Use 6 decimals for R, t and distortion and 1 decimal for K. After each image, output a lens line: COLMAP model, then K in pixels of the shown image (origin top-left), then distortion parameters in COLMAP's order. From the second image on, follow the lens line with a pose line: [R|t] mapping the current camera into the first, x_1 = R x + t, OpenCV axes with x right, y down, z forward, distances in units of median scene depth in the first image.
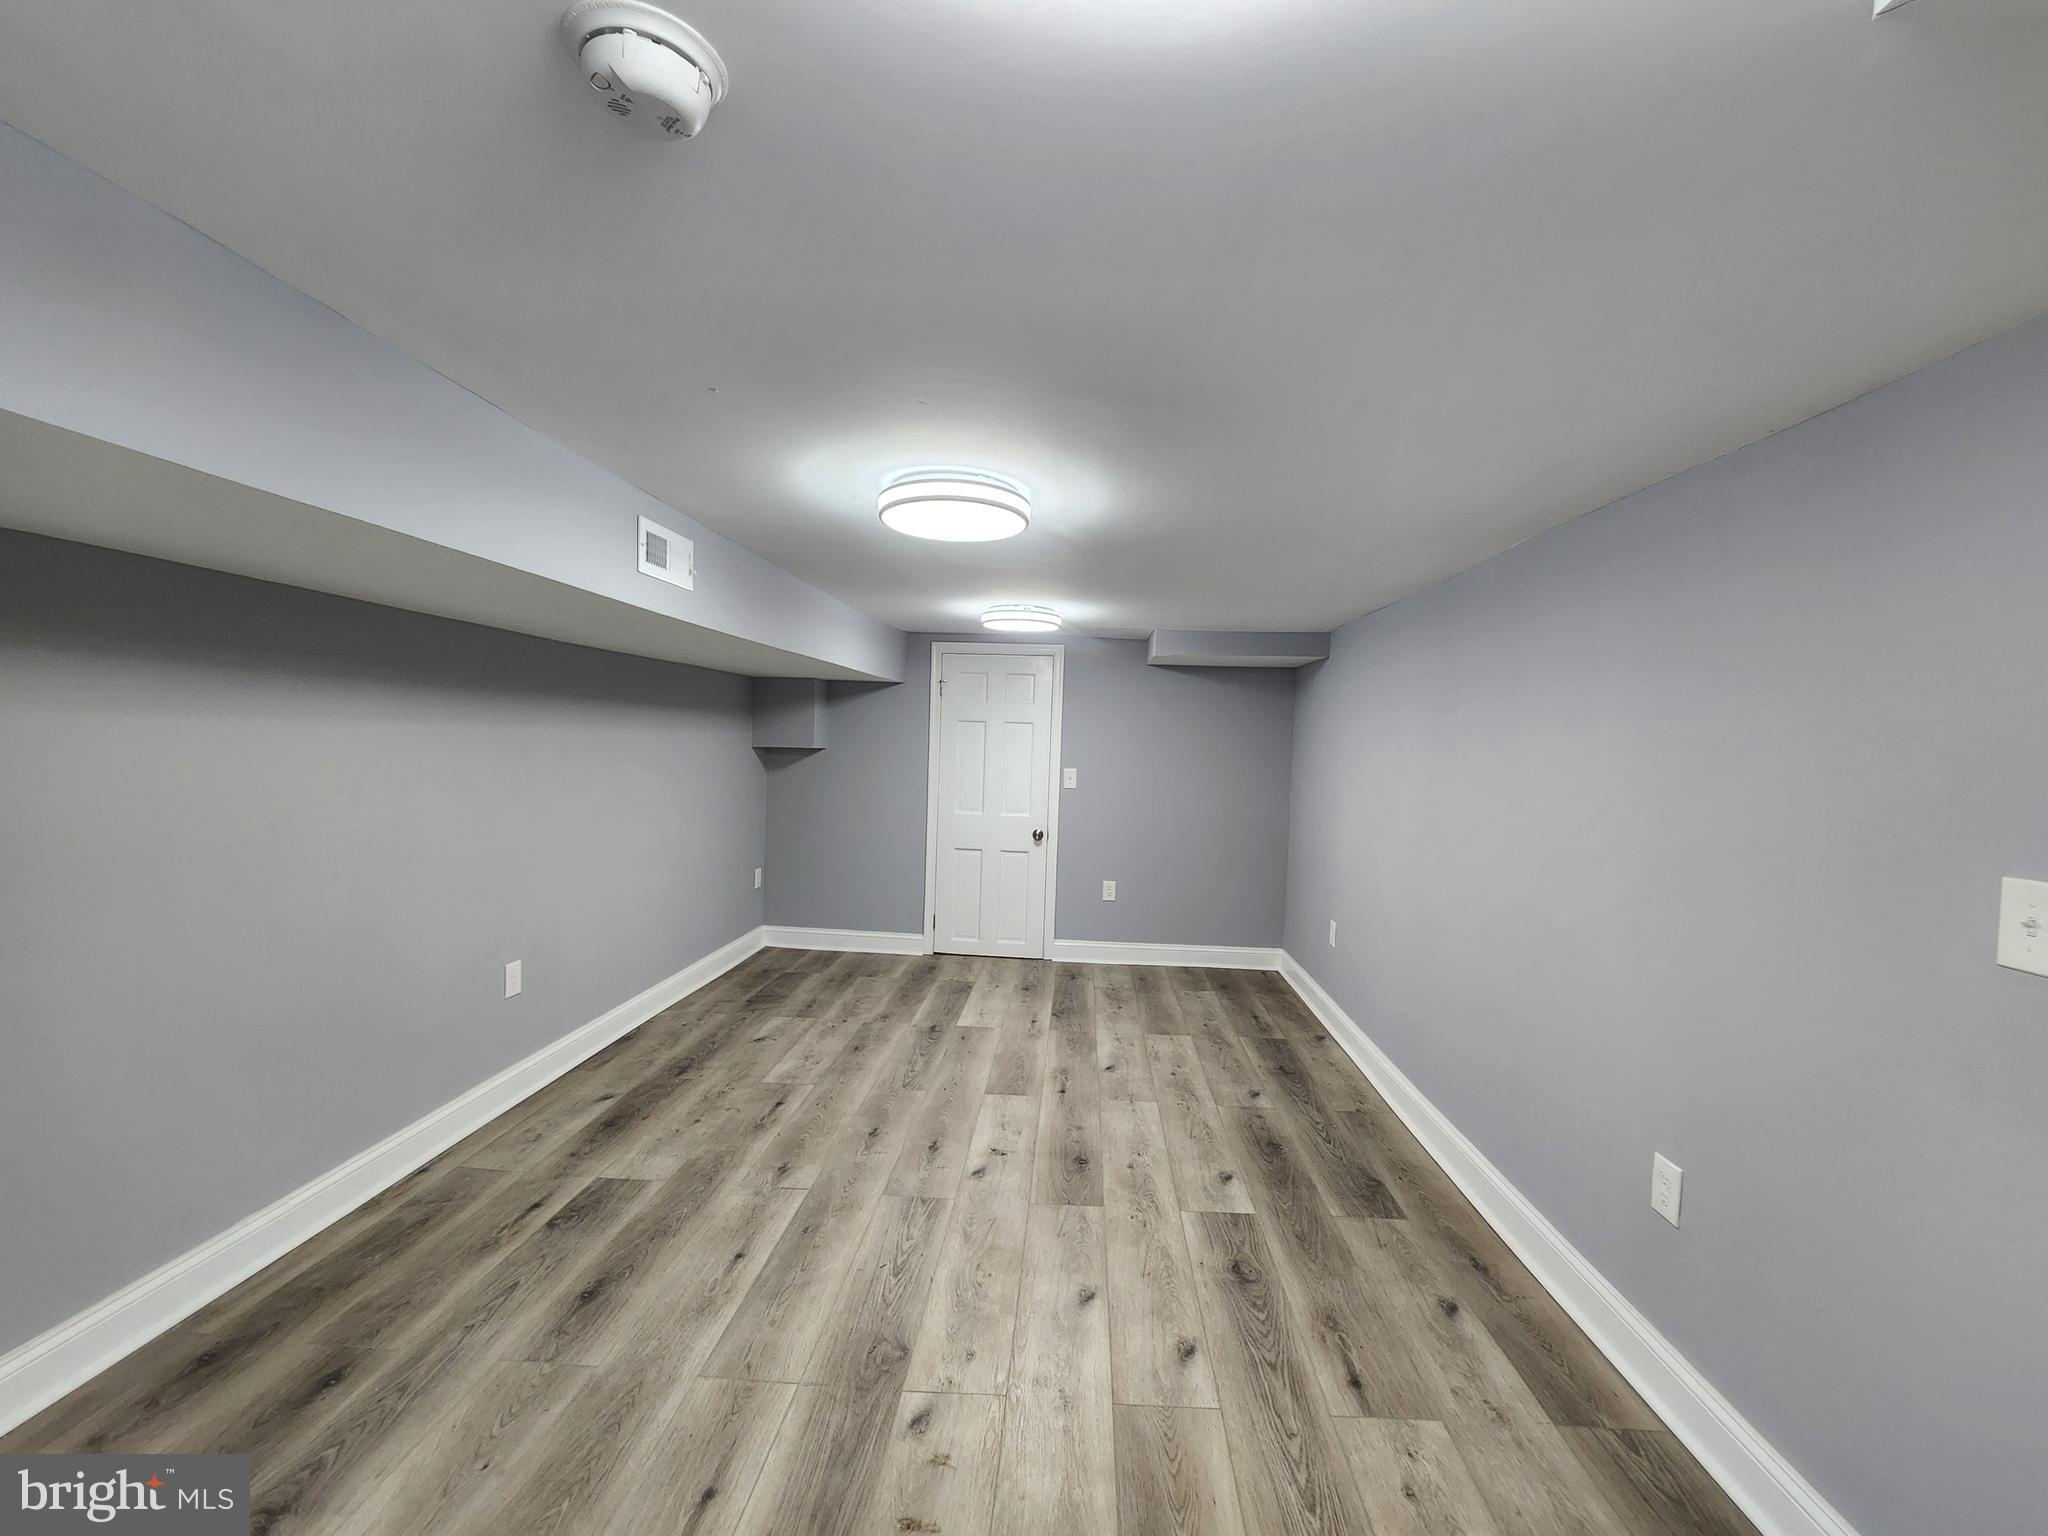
lens RADIAL K [[848.6, 0, 1027.4], [0, 848.6, 766.2], [0, 0, 1]] dist [0.006040, -0.004076]
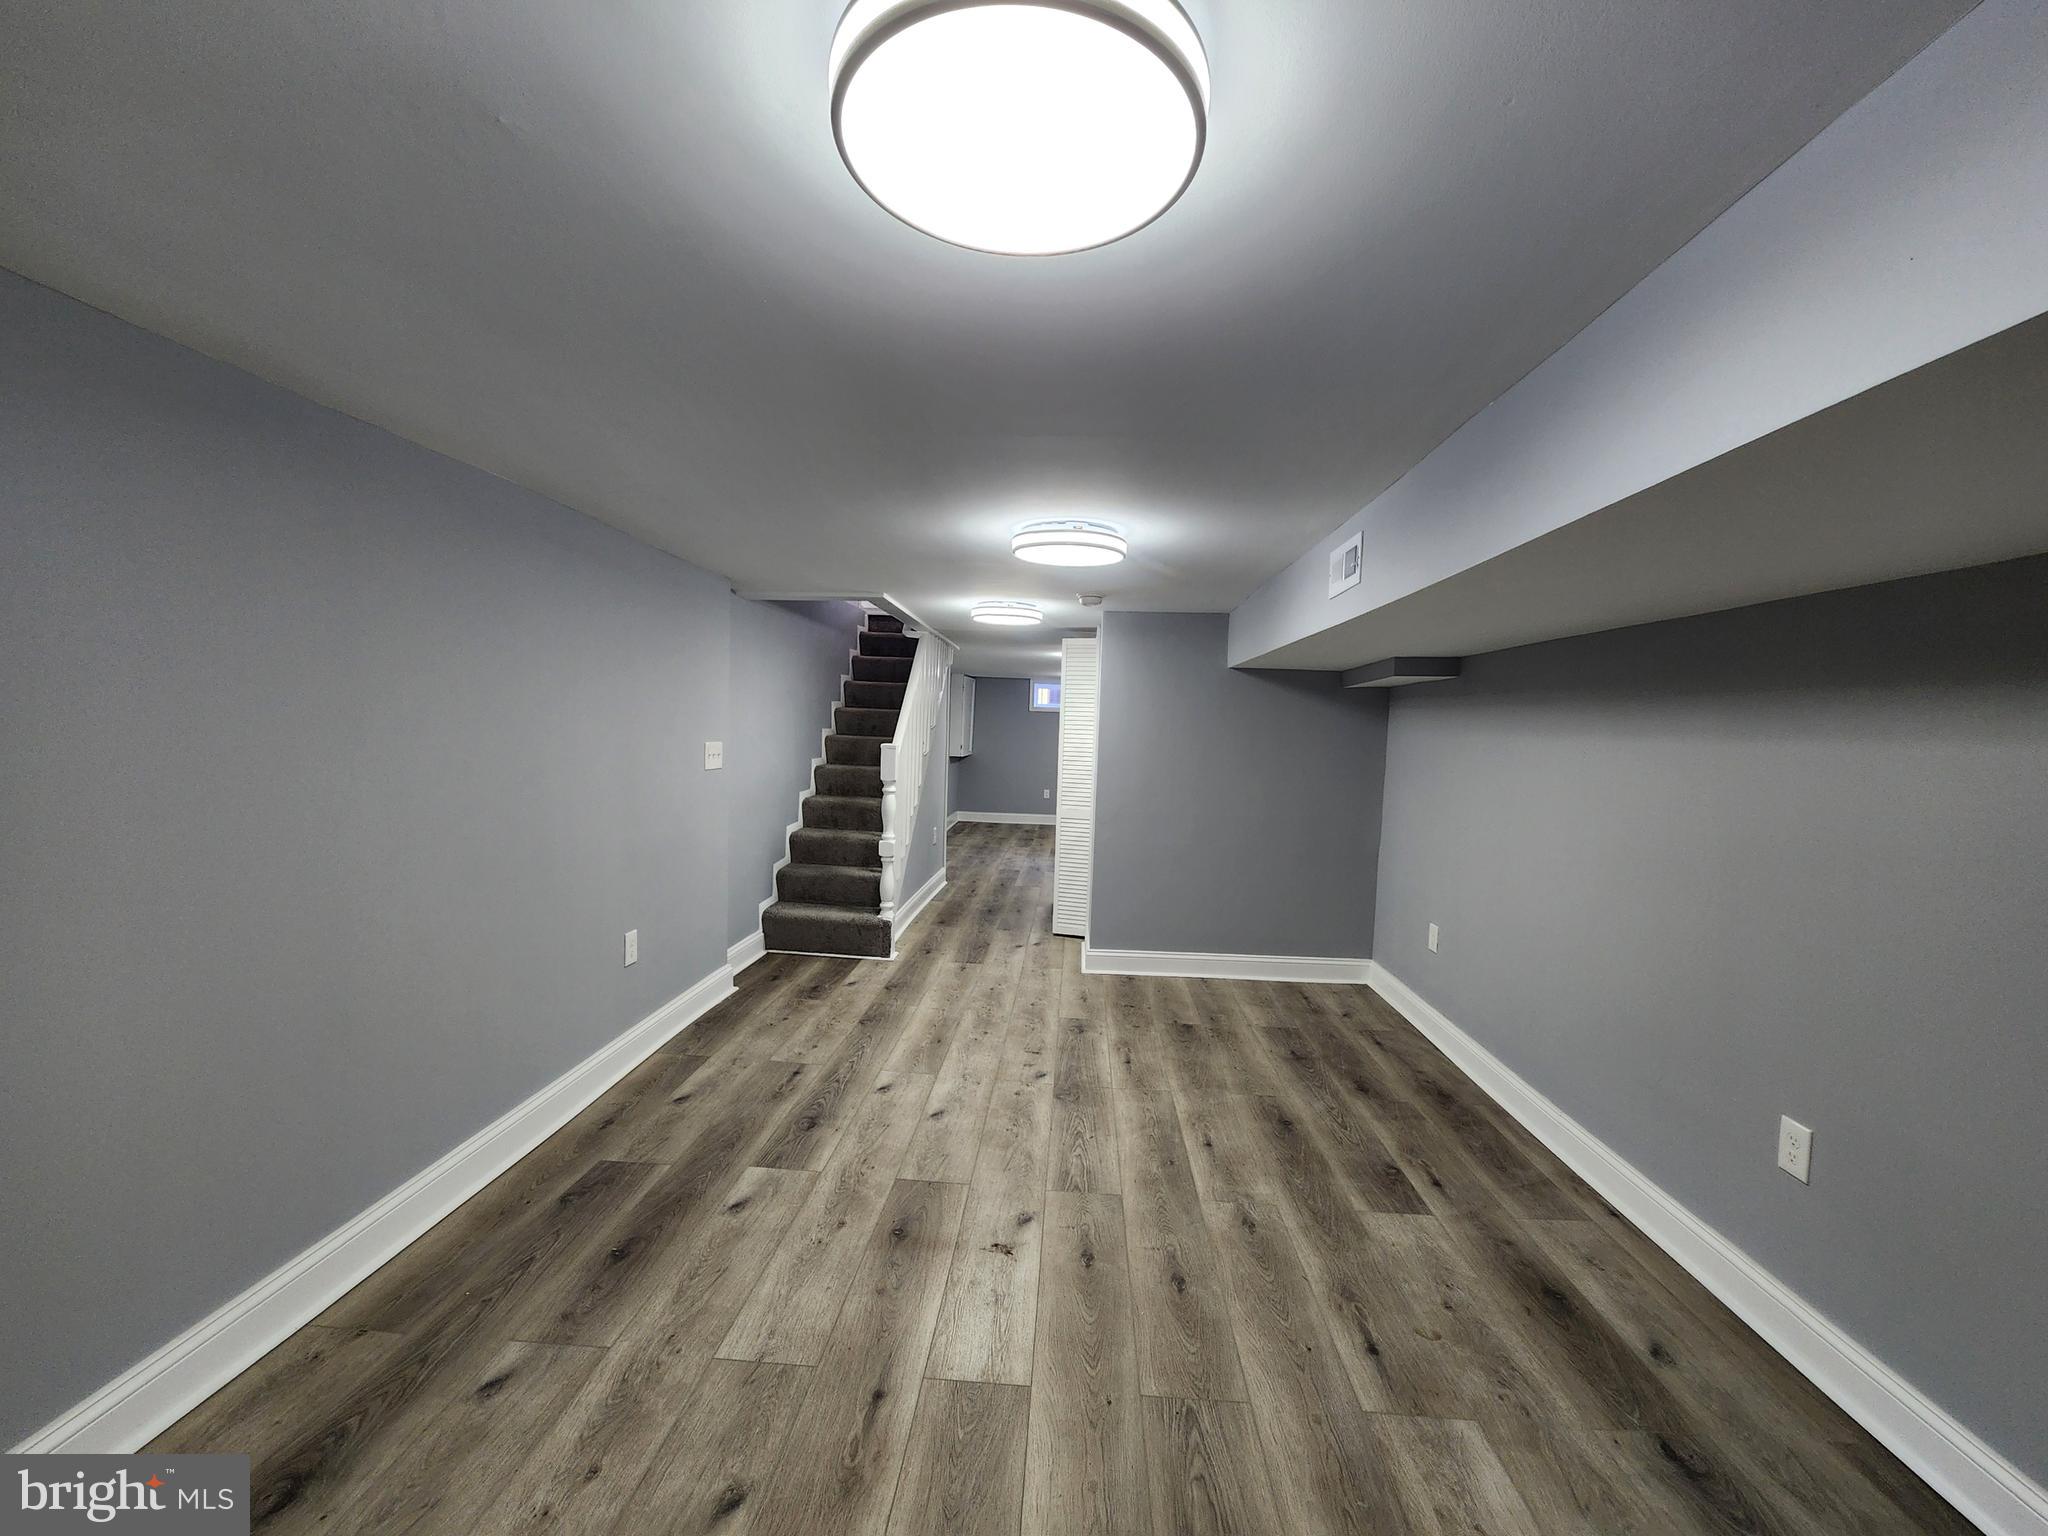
lens RADIAL K [[848.6, 0, 1027.4], [0, 848.6, 766.2], [0, 0, 1]] dist [0.006040, -0.004076]
pose [[-0.997899, -0.064519, -0.005825, -0.027312], [-0.064774, 0.995074, 0.075051, -0.047576], [0.000954, 0.075271, -0.997163, 1.981871]]
